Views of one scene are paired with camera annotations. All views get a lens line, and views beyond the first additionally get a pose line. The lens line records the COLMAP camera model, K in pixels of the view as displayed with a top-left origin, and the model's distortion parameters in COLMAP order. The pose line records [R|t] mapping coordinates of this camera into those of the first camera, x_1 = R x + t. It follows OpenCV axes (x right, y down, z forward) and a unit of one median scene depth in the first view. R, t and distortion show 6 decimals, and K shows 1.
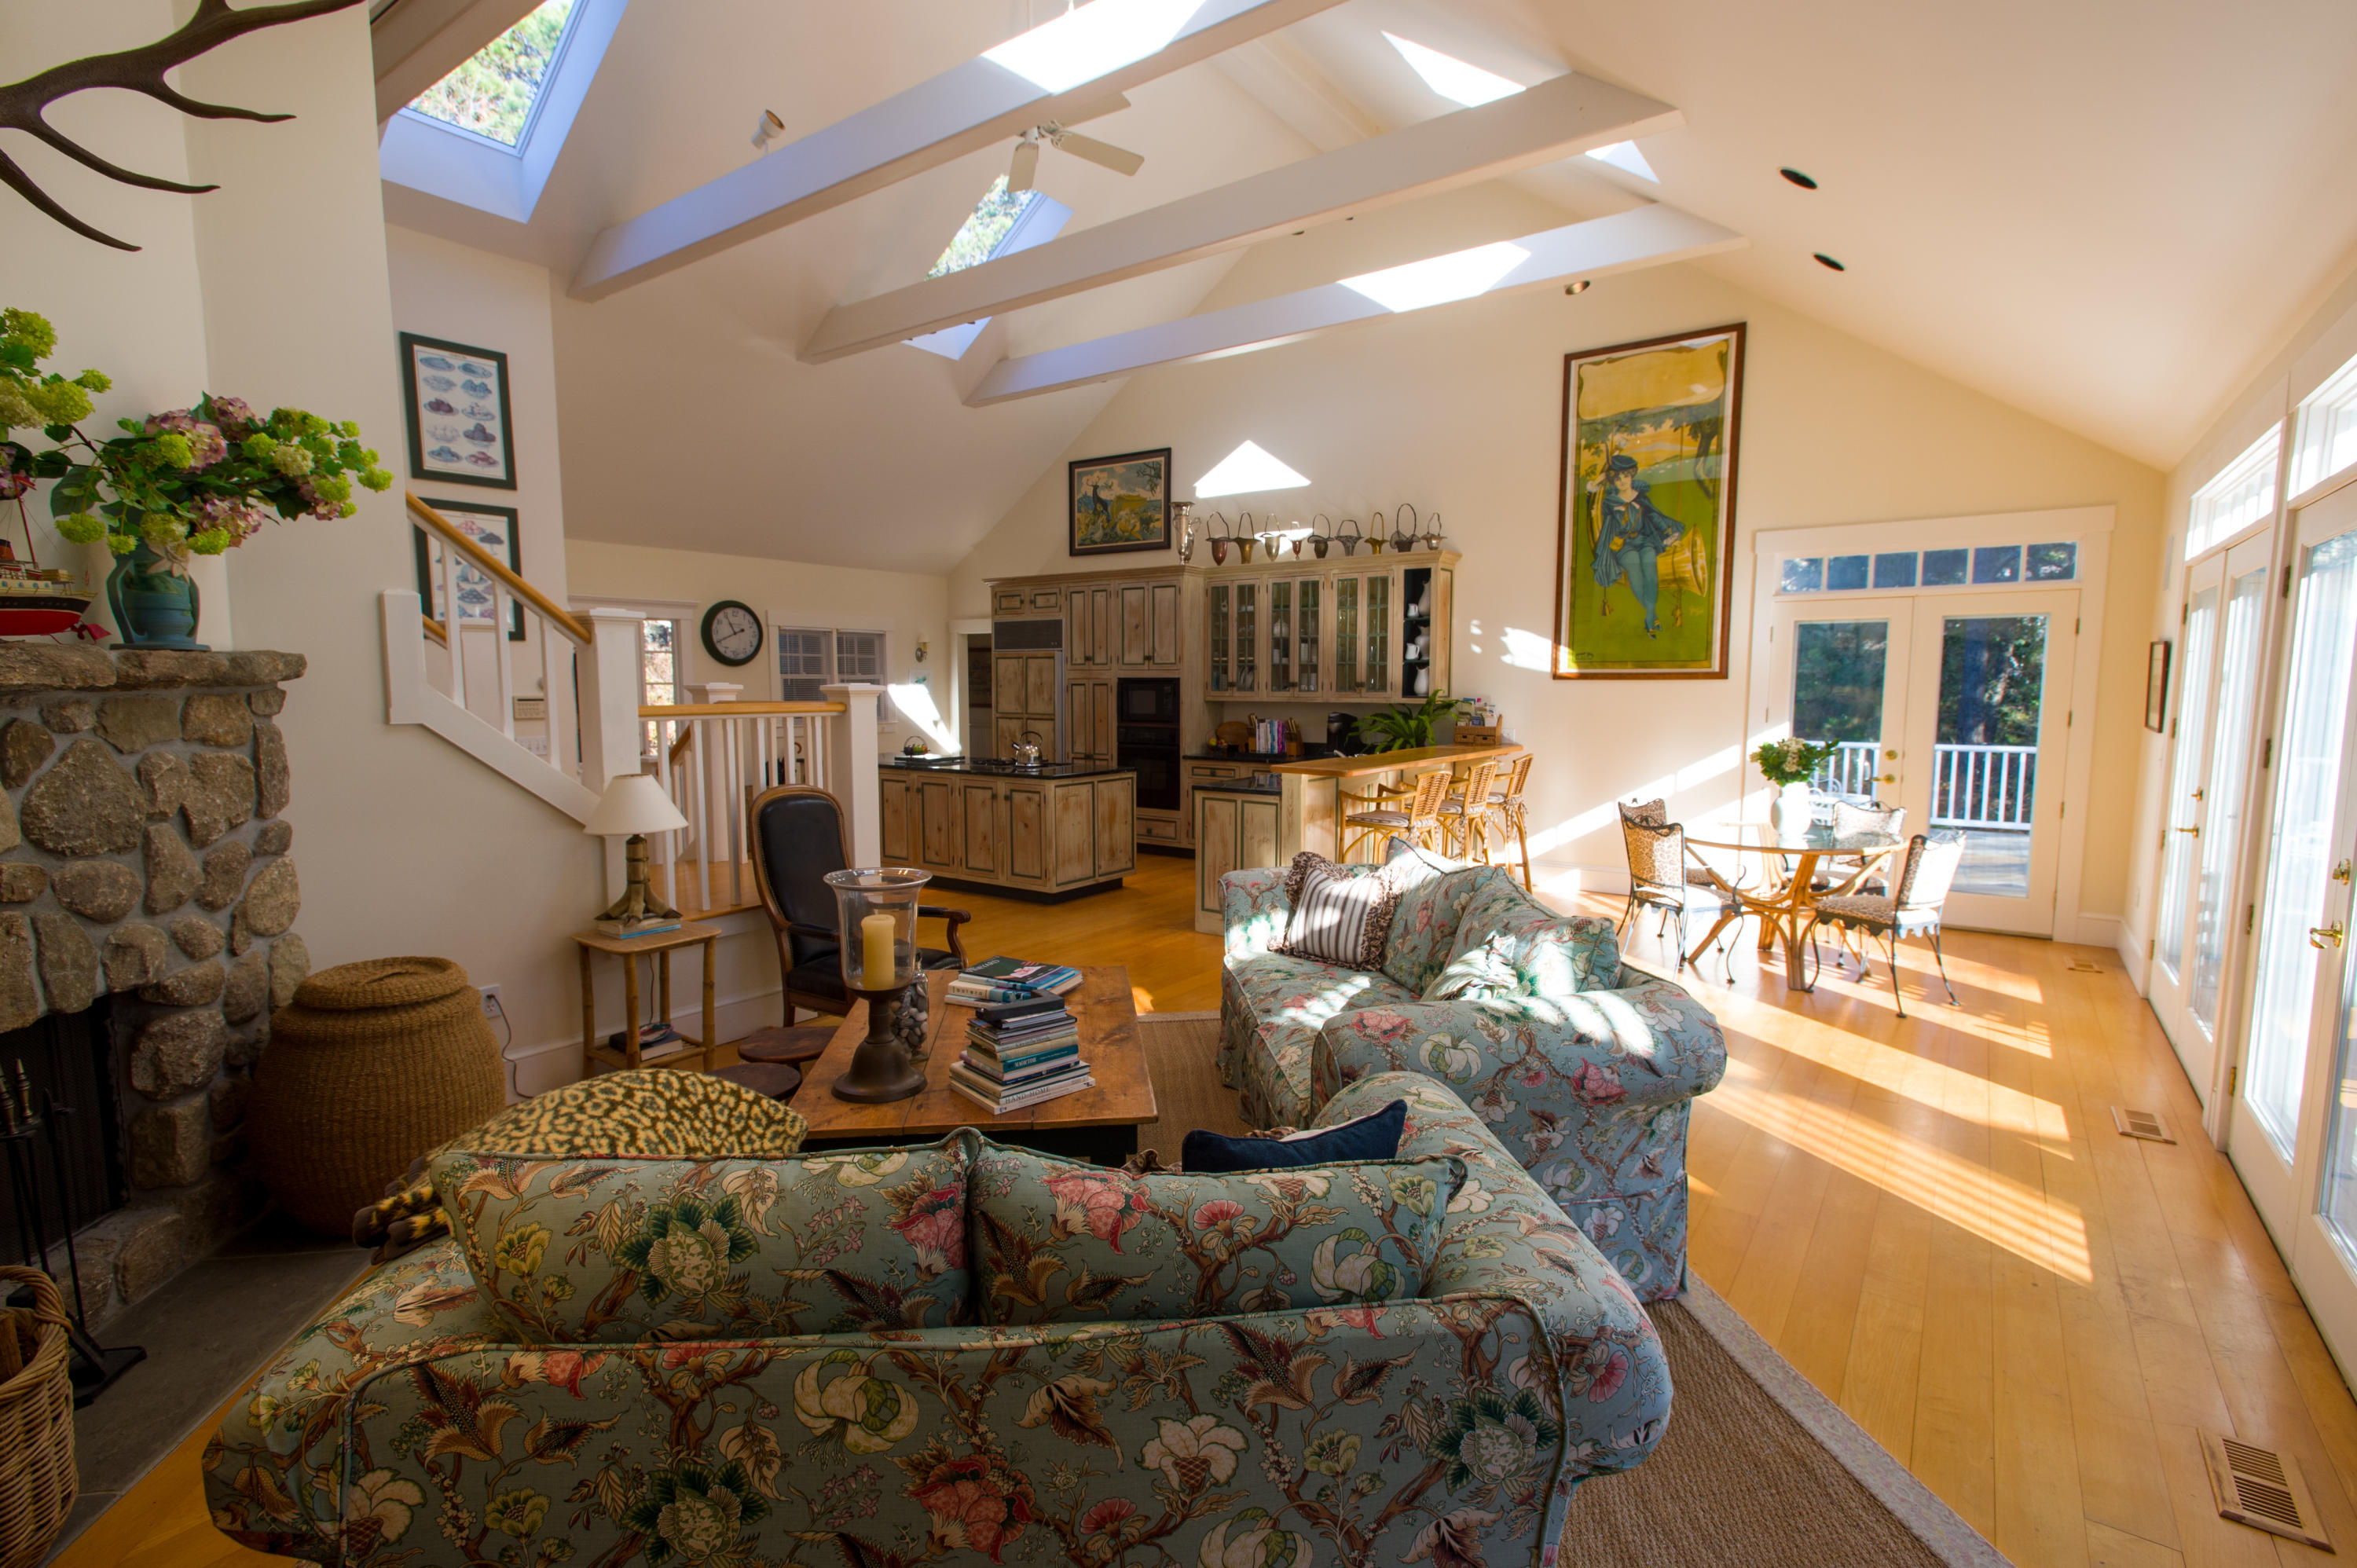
lens RADIAL K [[1128.8, 0, 1186.7], [0, 1128.8, 798.4], [0, 0, 1]] dist [-0.005662, 0.002215]
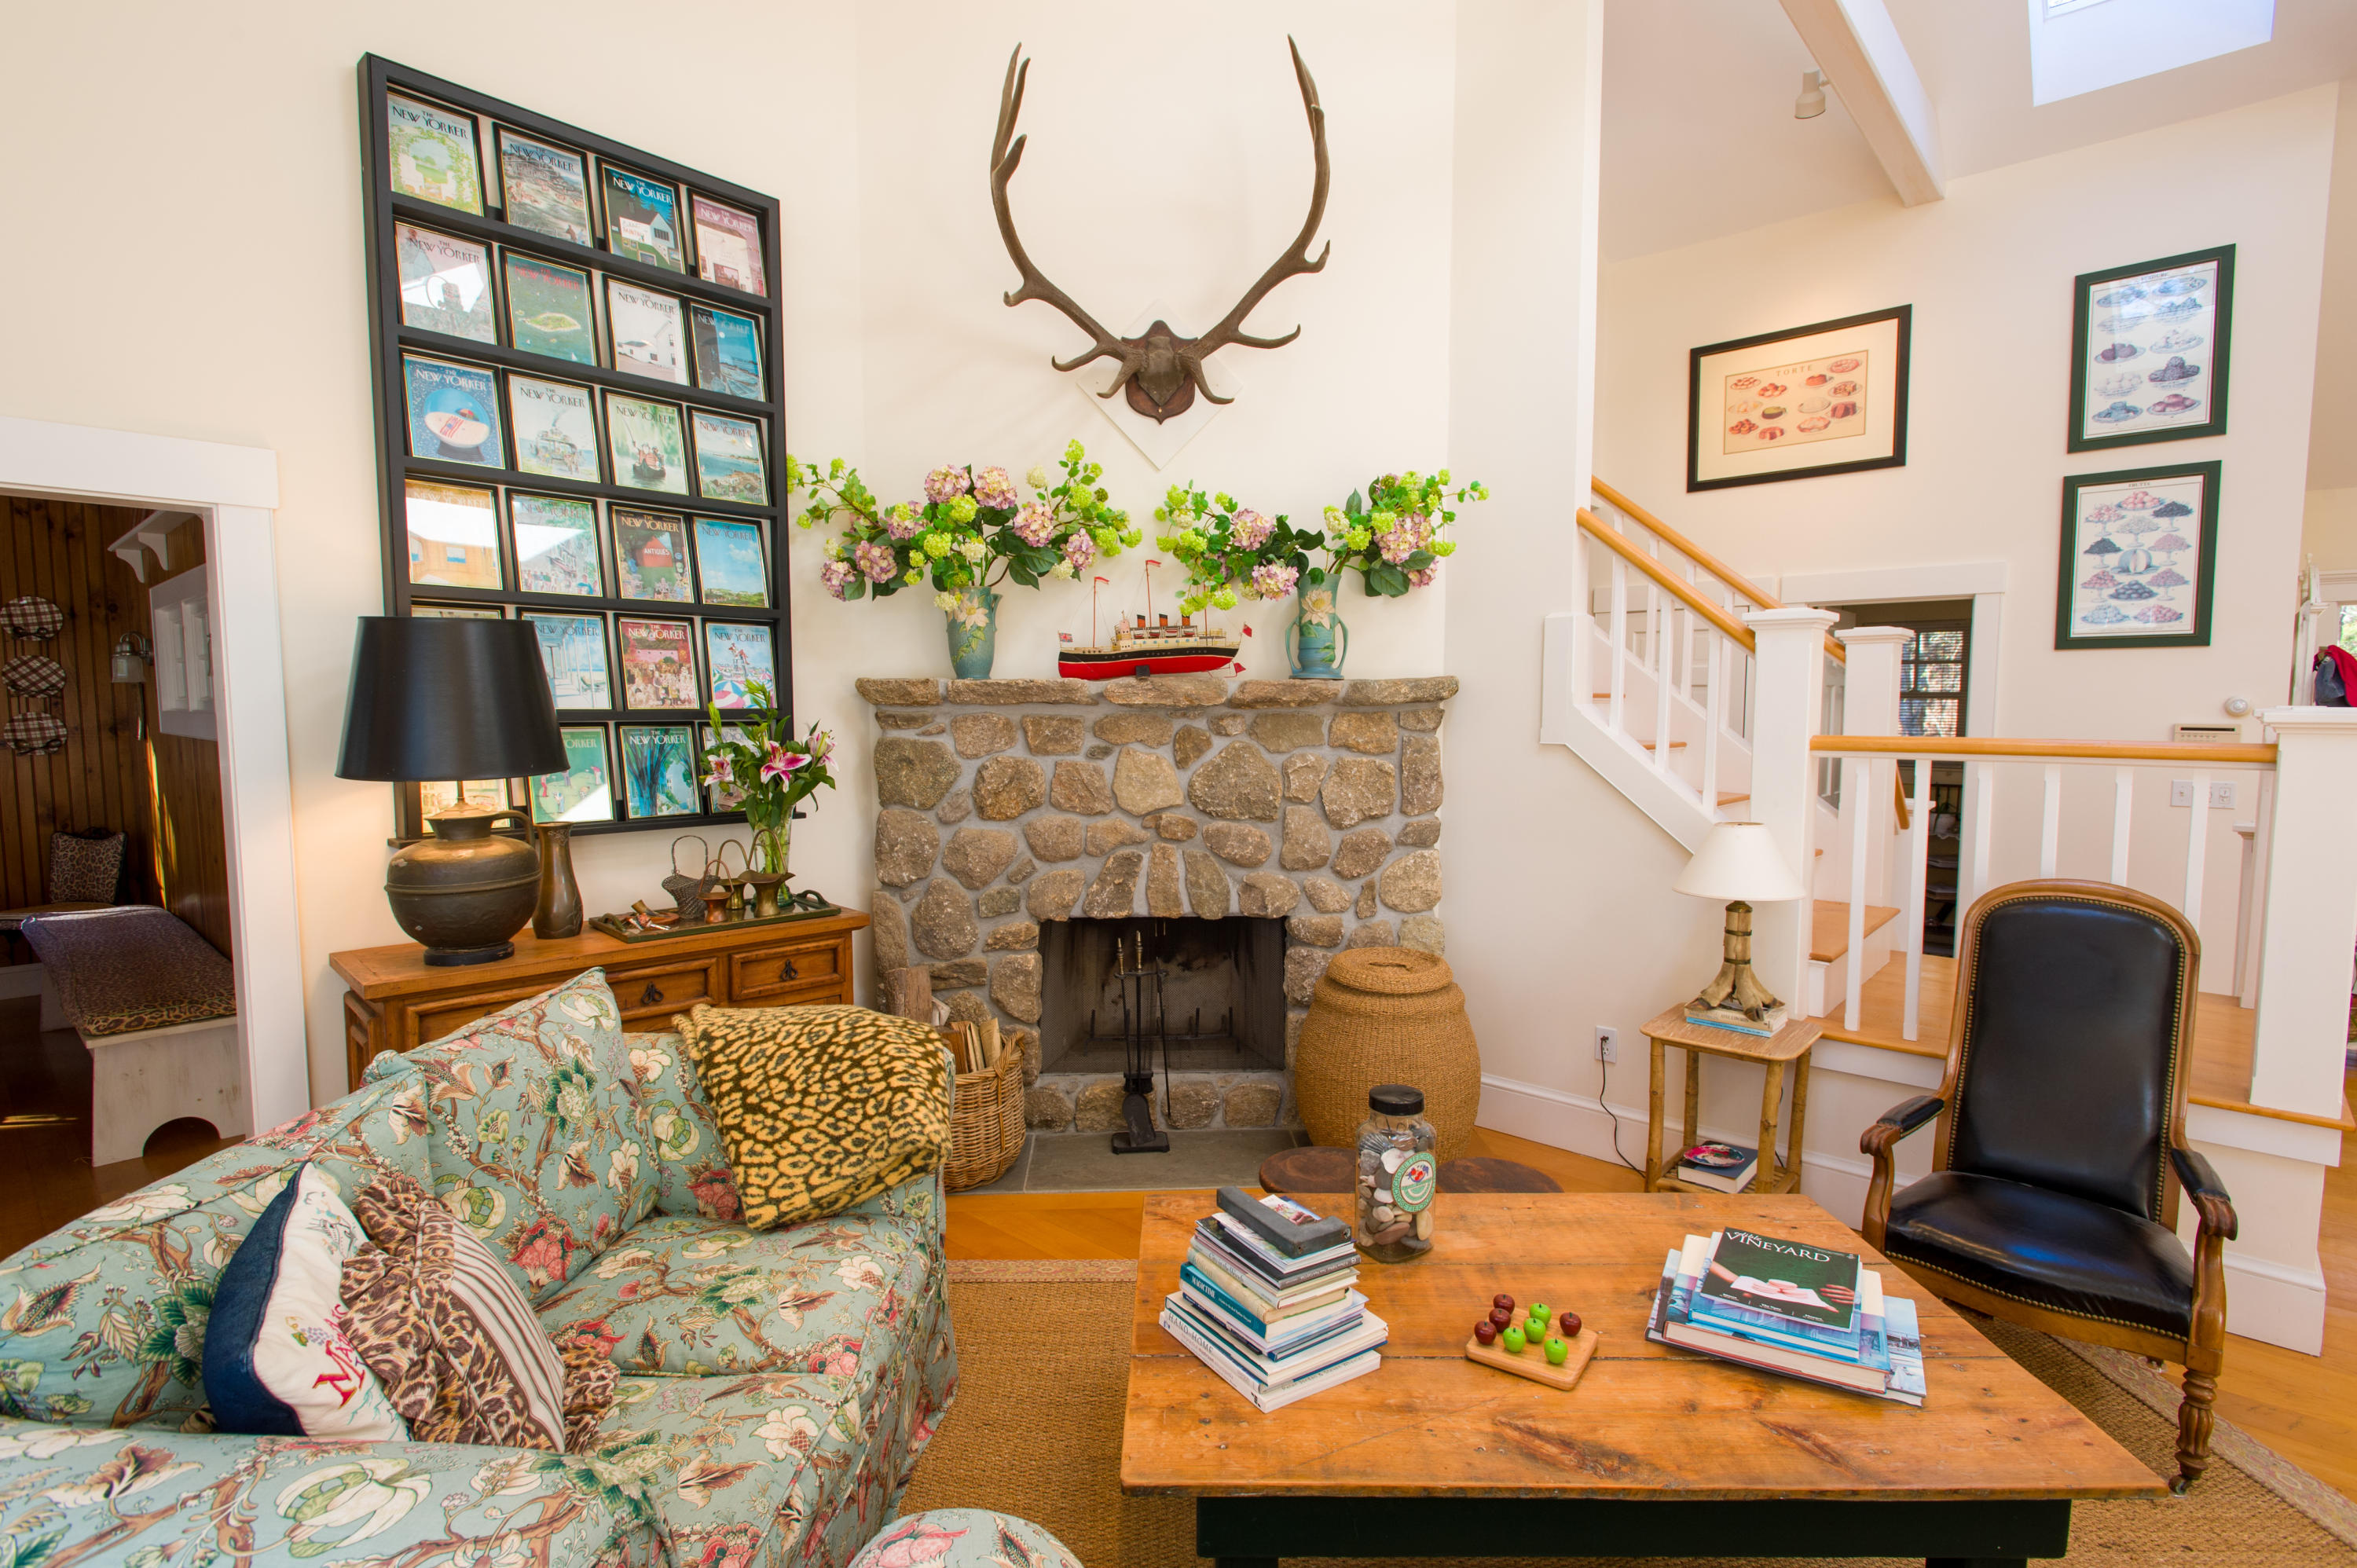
lens RADIAL K [[1121.4, 0, 1155.2], [0, 1121.4, 791.9], [0, 0, 1]] dist [0.024885, -0.003771]
pose [[-0.110811, 0.081511, -0.990493, 0.452756], [-0.107024, 0.989857, 0.093432, -0.100910], [0.988062, 0.116360, -0.100963, 0.940200]]
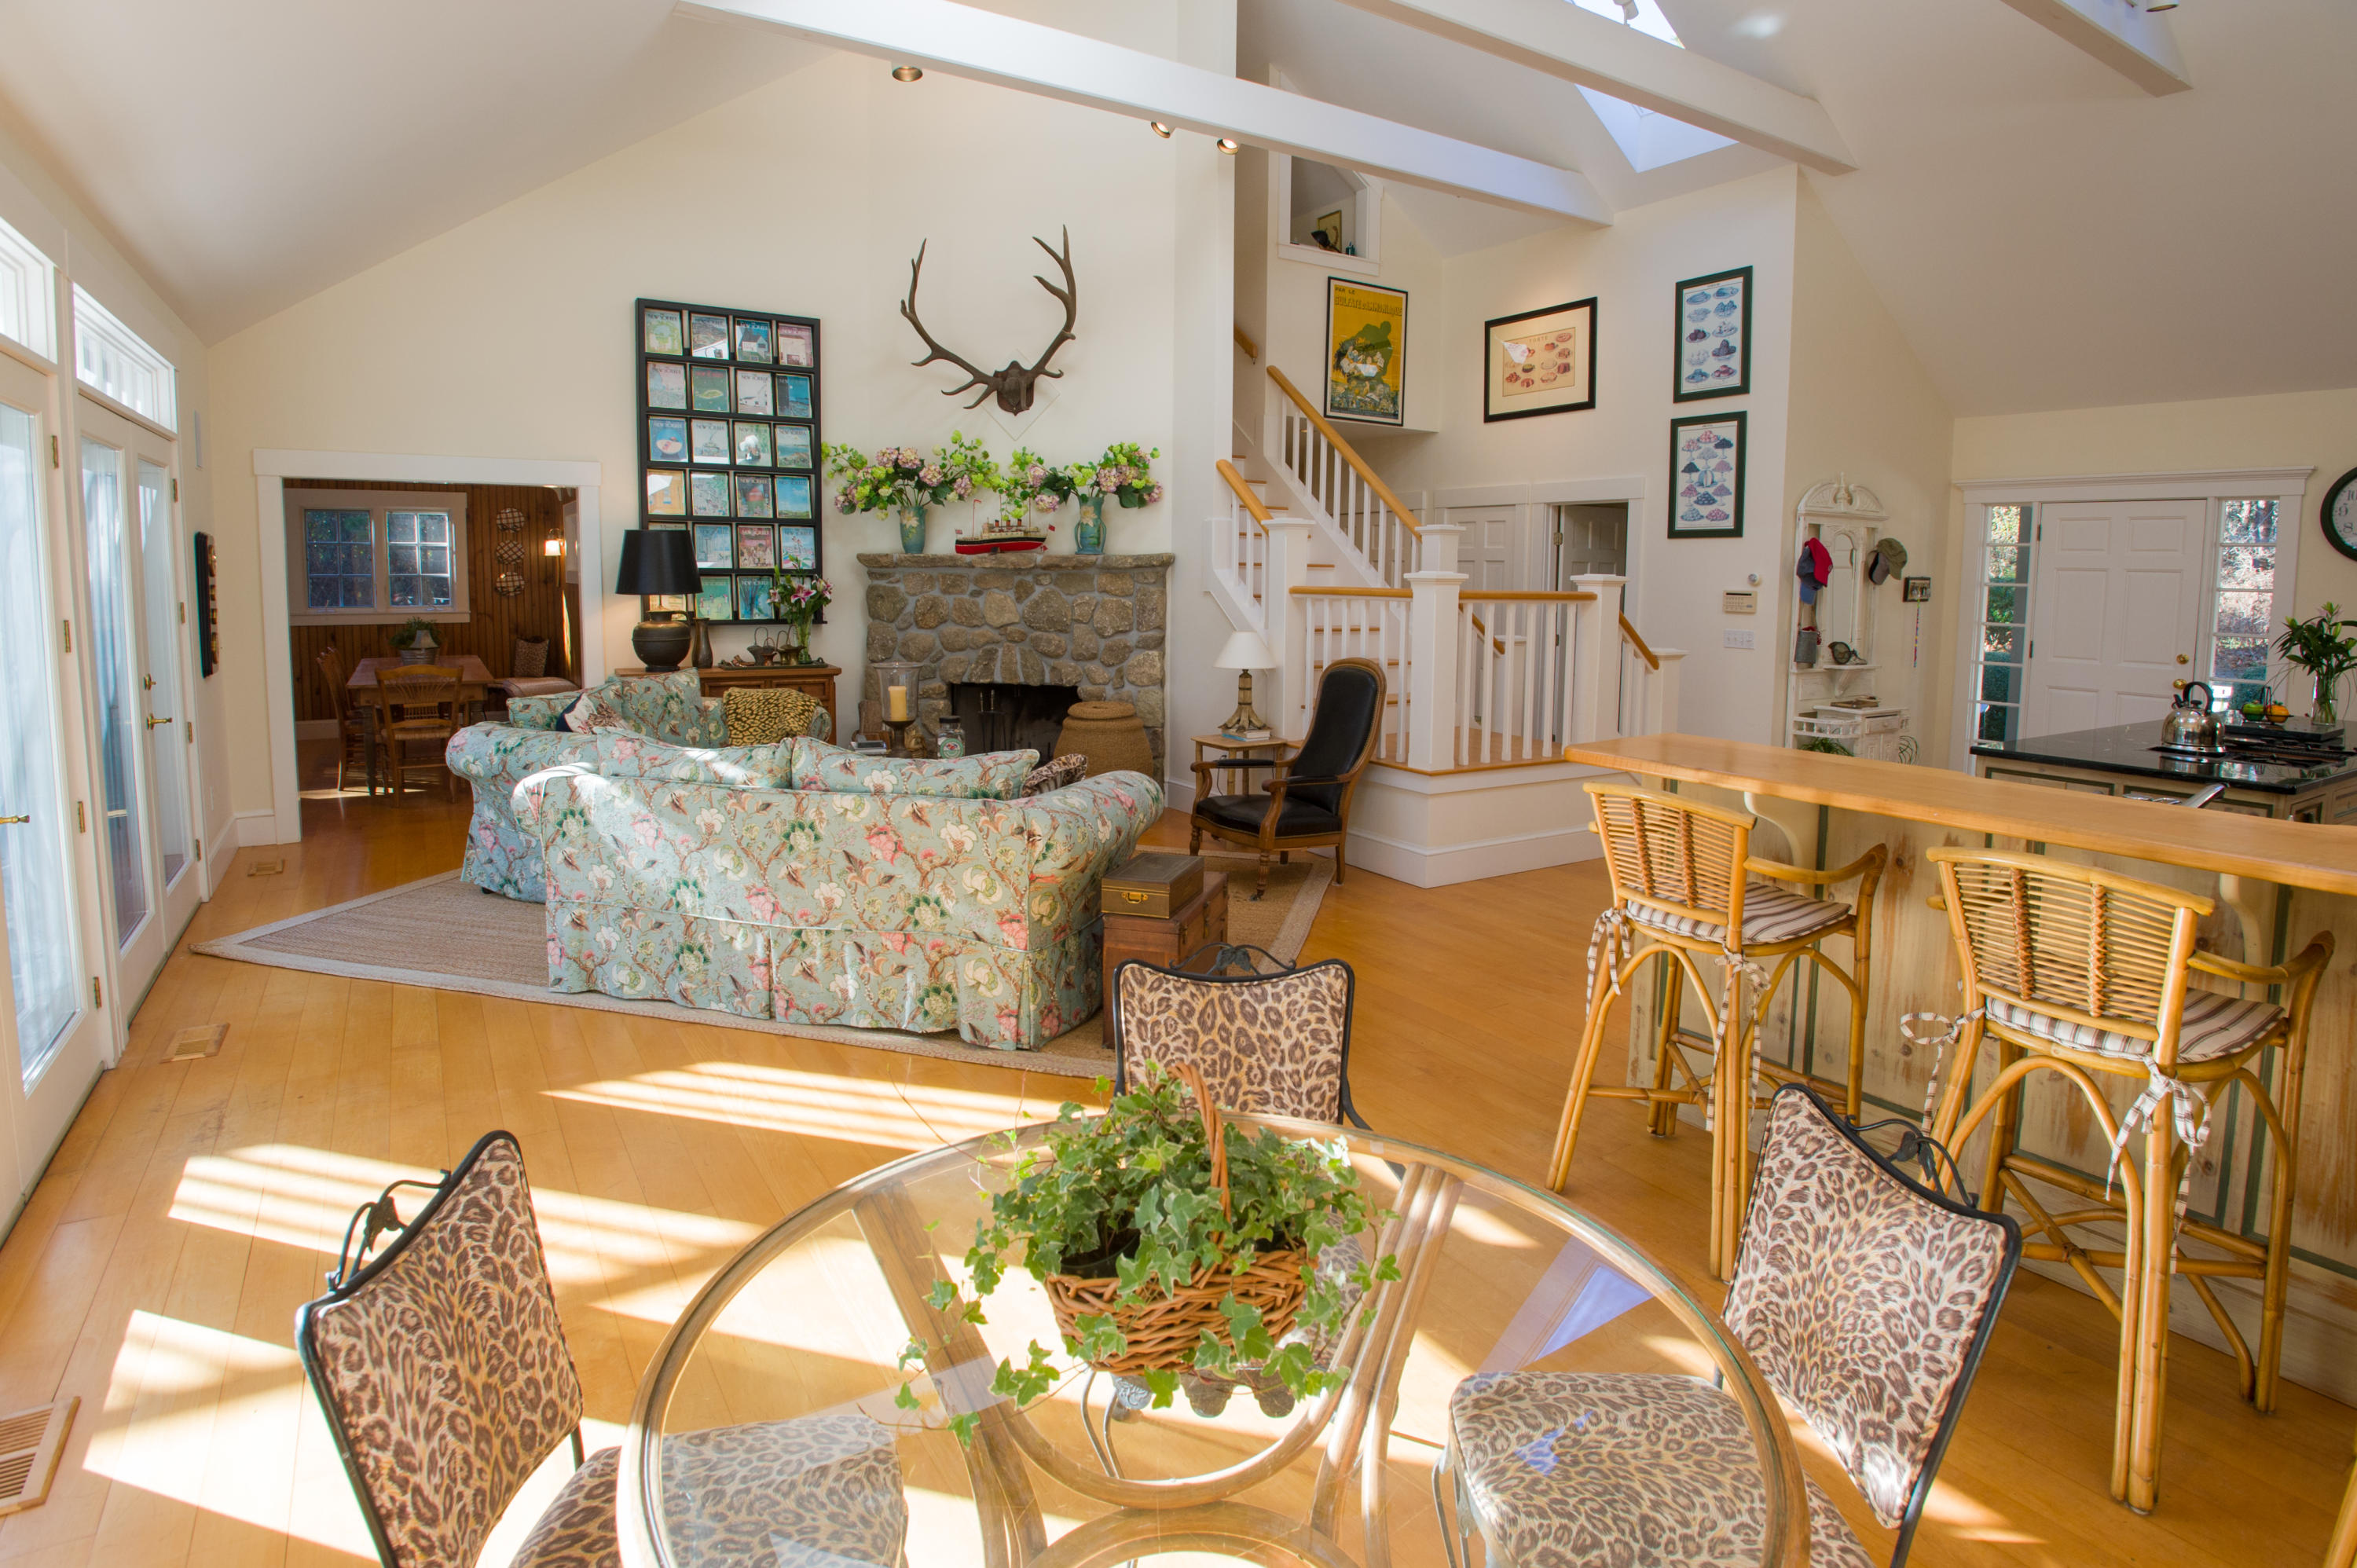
lens RADIAL K [[1128.8, 0, 1146.3], [0, 1128.8, 665.1], [0, 0, 1]] dist [-0.005662, 0.002215]
pose [[-0.355543, 0.074155, -0.931713, 1.289539], [-0.108903, 0.986771, 0.120094, -0.194598], [0.928294, 0.144165, -0.342764, 1.899323]]
